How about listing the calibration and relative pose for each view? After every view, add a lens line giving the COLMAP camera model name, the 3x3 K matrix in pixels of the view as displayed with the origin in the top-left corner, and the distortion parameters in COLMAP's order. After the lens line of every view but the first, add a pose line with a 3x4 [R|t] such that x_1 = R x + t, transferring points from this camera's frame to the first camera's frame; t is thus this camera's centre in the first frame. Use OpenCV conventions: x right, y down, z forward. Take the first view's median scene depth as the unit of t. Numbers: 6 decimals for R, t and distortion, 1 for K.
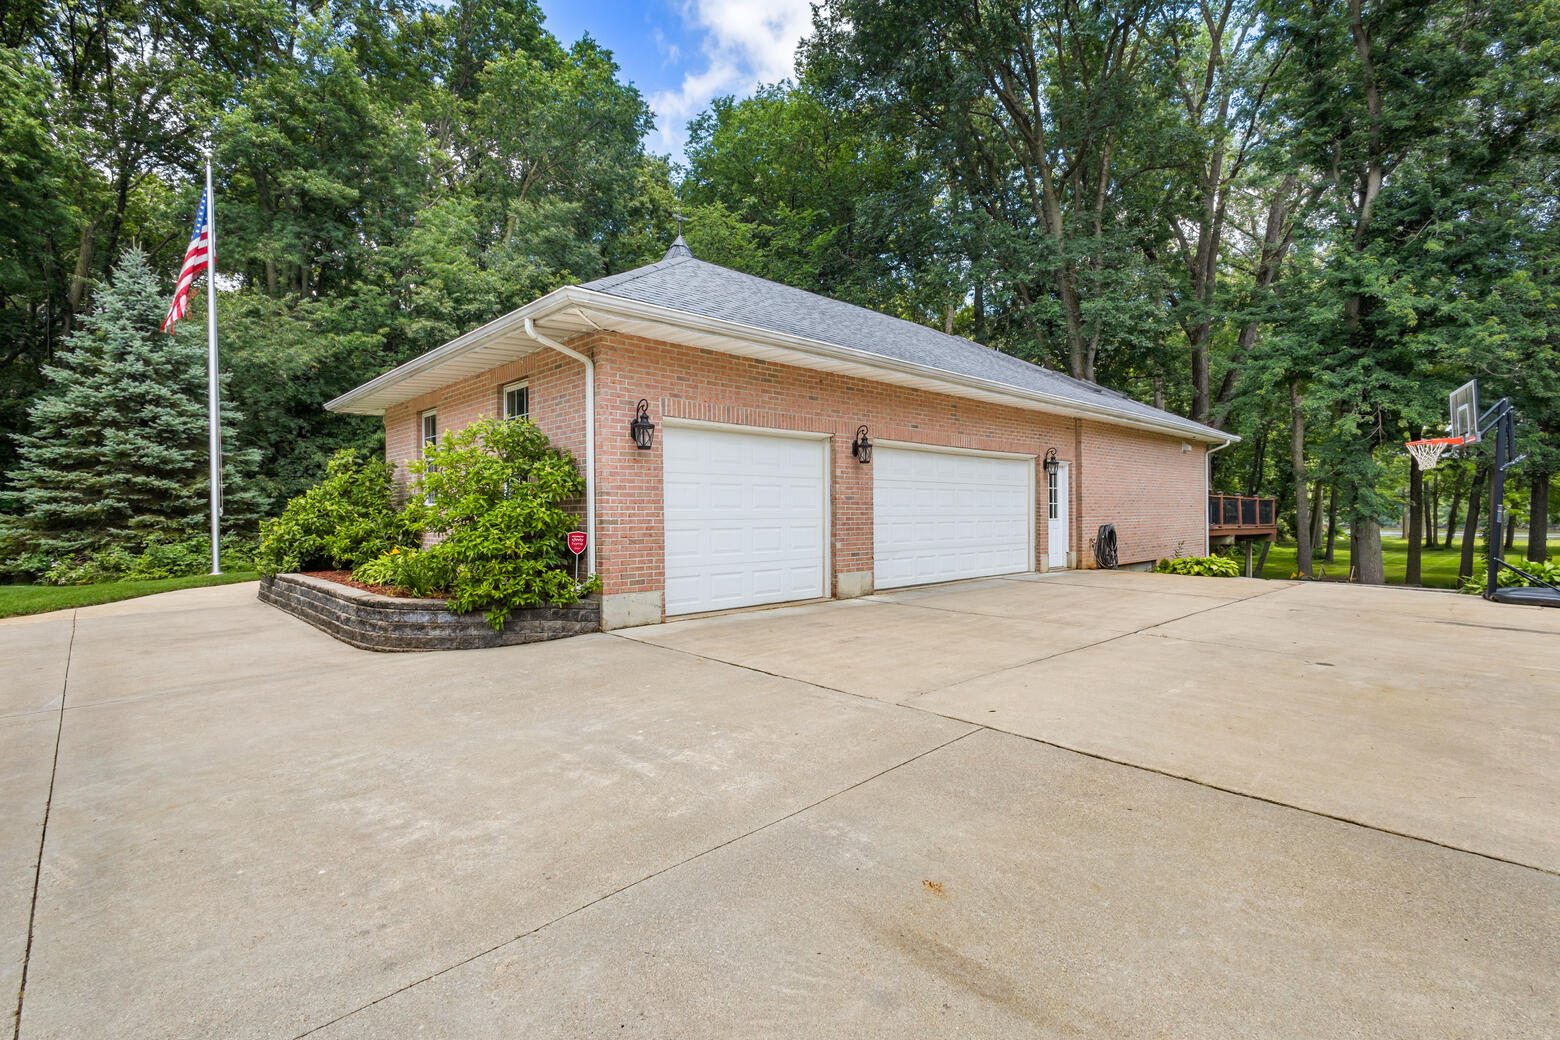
lens RADIAL K [[719.3, 0, 758.0], [0, 719.3, 523.0], [0, 0, 1]] dist [-0.000769, -0.000552]
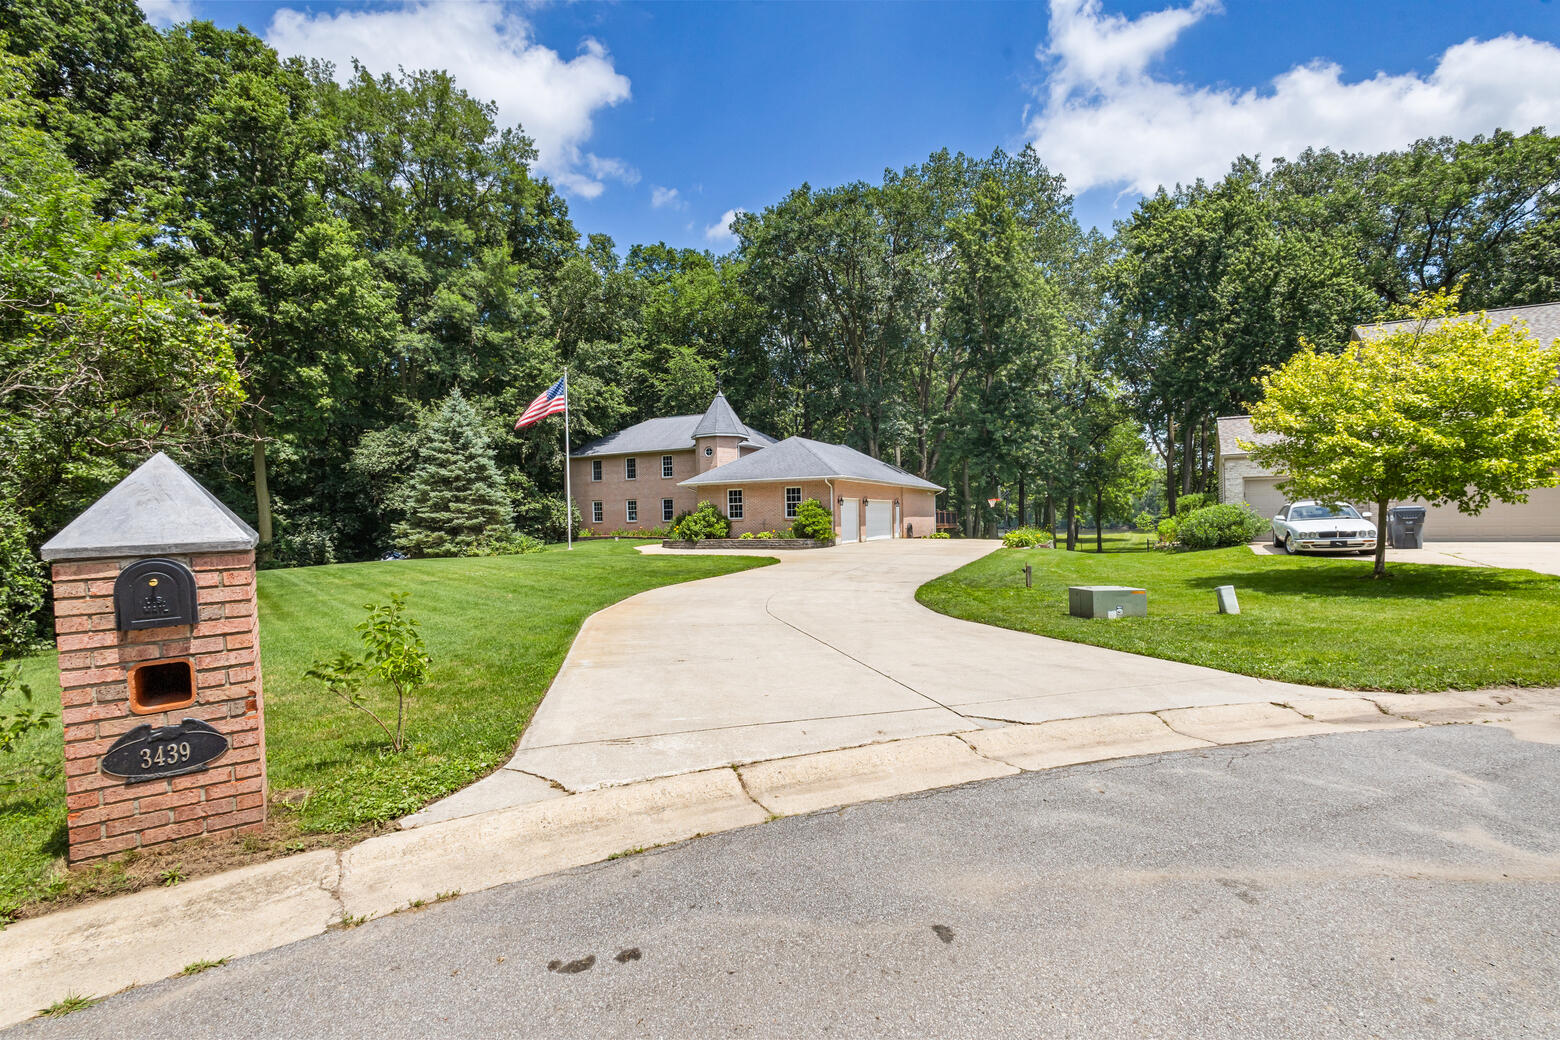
lens RADIAL K [[719.3, 0, 758.0], [0, 719.3, 523.0], [0, 0, 1]] dist [-0.000769, -0.000552]
pose [[0.935752, -0.011922, 0.352456, -0.768554], [0.017864, 0.999748, -0.013612, 0.020839], [-0.352205, 0.019033, 0.935729, -1.036326]]
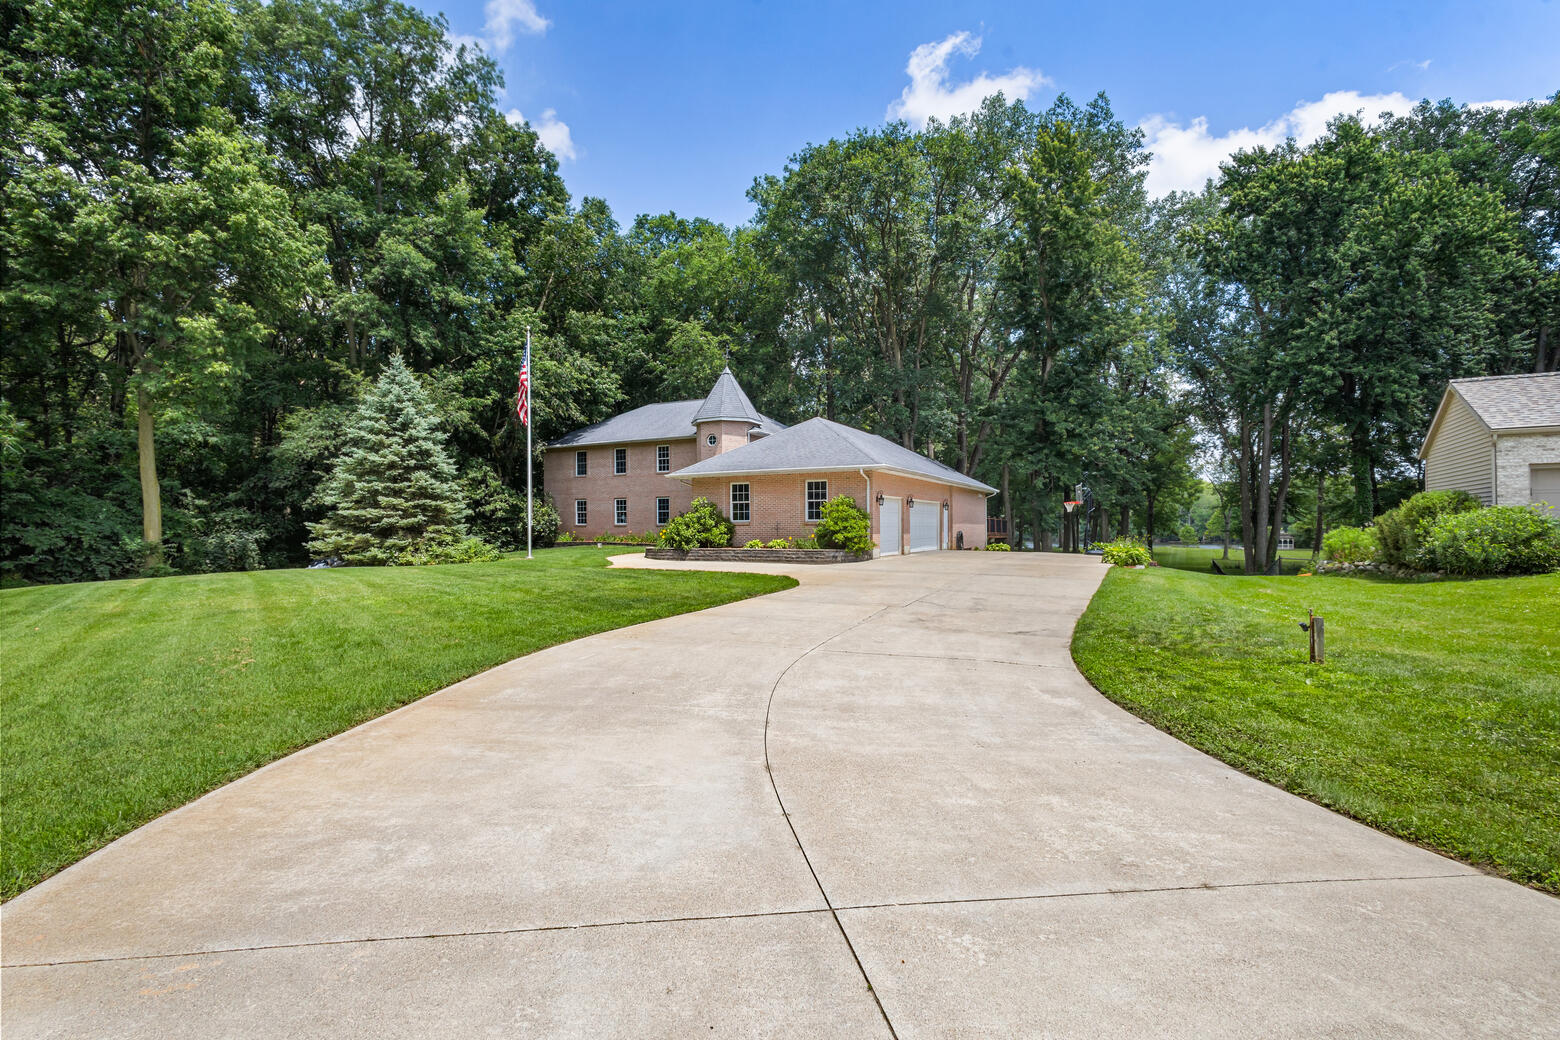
lens RADIAL K [[719.3, 0, 758.0], [0, 719.3, 523.0], [0, 0, 1]] dist [-0.000769, -0.000552]
pose [[0.944096, 0.005055, 0.329631, -0.622294], [0.002986, 0.999710, -0.023884, 0.020463], [-0.329657, 0.023533, 0.943808, -0.676507]]
